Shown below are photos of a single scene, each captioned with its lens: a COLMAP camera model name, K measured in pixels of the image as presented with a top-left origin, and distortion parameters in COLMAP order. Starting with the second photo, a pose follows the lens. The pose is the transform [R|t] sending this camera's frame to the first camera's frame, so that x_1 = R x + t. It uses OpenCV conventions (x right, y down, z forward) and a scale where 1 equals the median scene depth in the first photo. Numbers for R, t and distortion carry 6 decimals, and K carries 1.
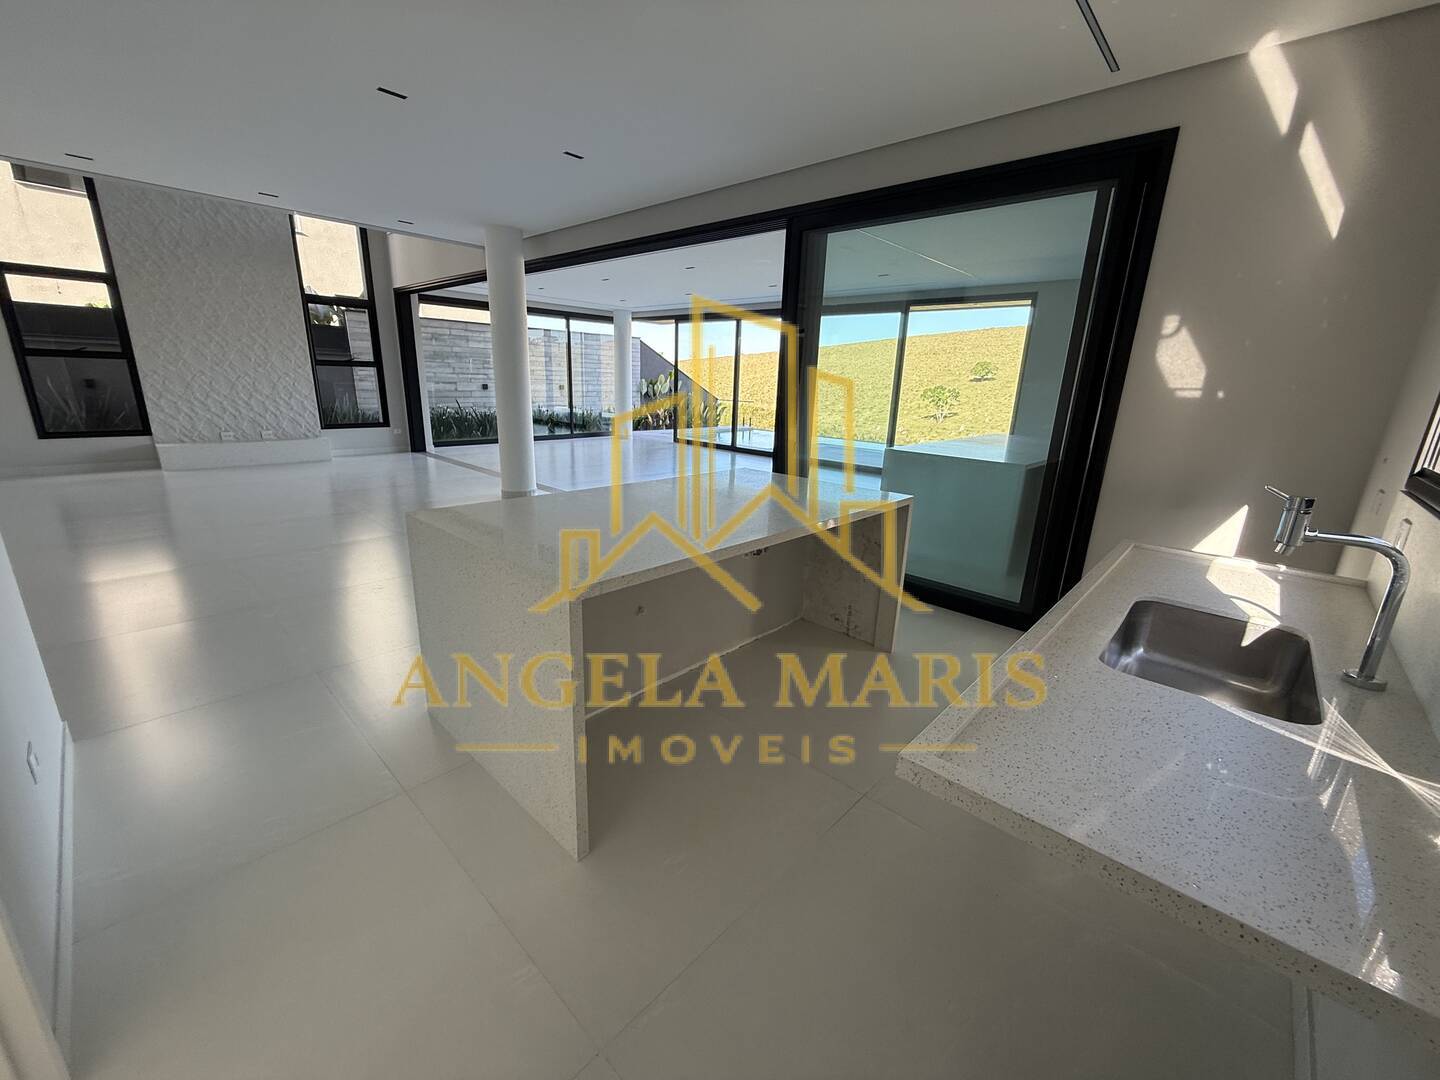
lens RADIAL K [[573.9, 0, 710.2], [0, 573.9, 529.7], [0, 0, 1]] dist [0.000453, 0.000011]
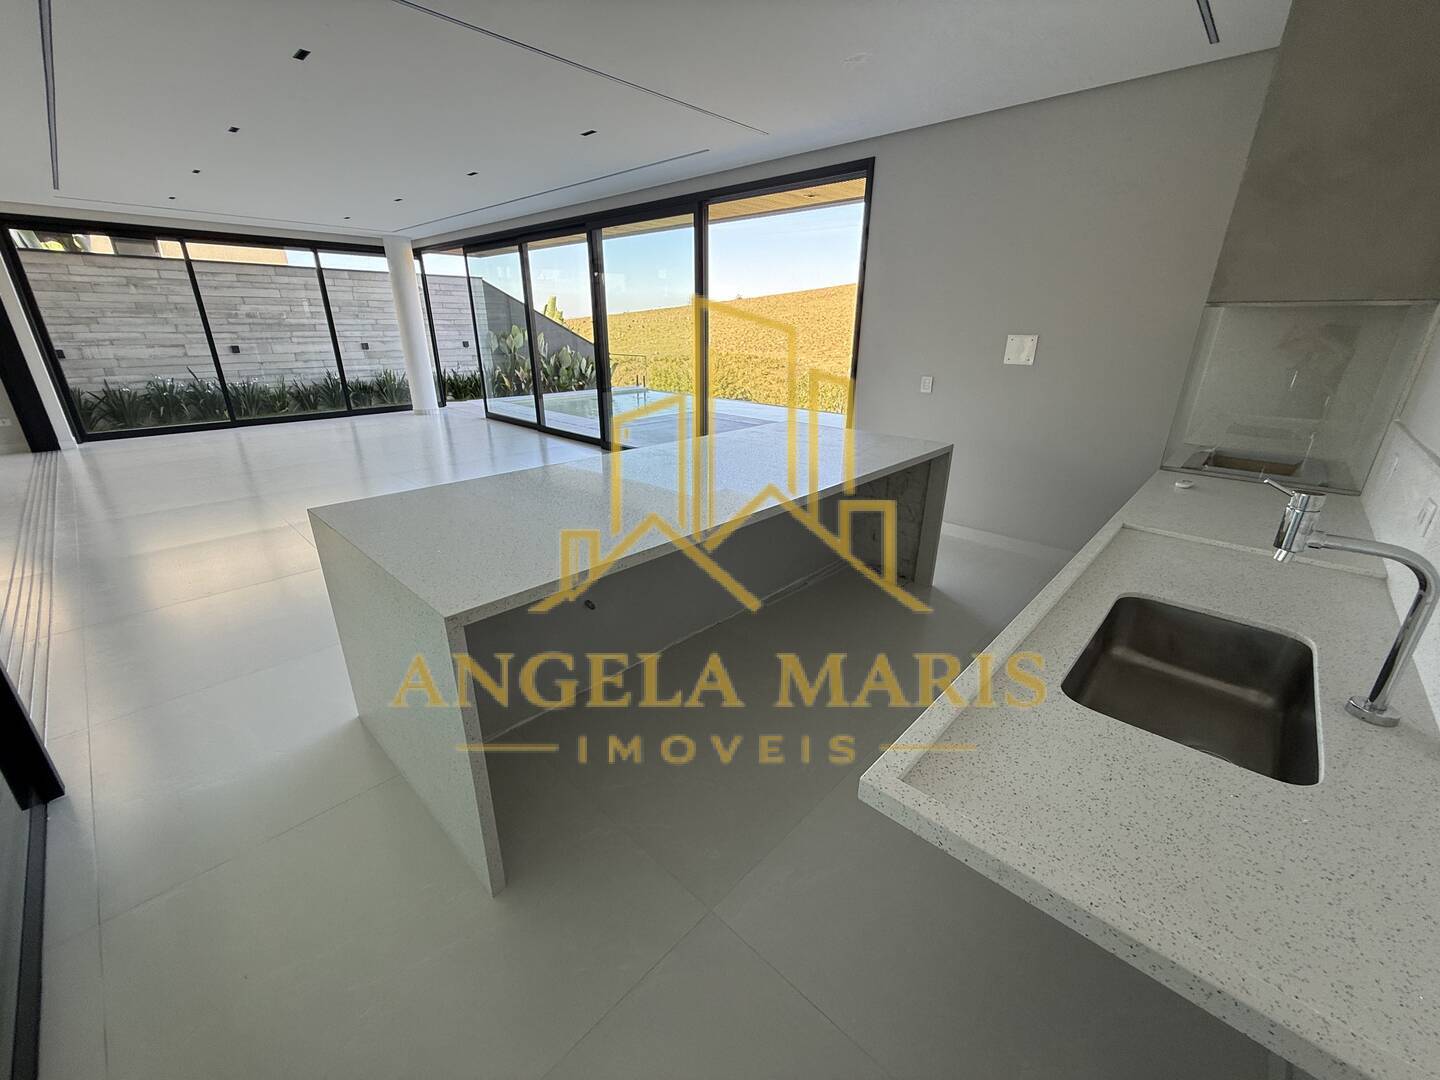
lens RADIAL K [[573.9, 0, 715.9], [0, 573.9, 538.7], [0, 0, 1]] dist [0.000453, 0.000011]
pose [[0.999598, -0.028307, -0.001832, 0.205059], [0.028350, 0.994745, 0.098376, -0.051130], [-0.000962, -0.098388, 0.995148, 0.197946]]
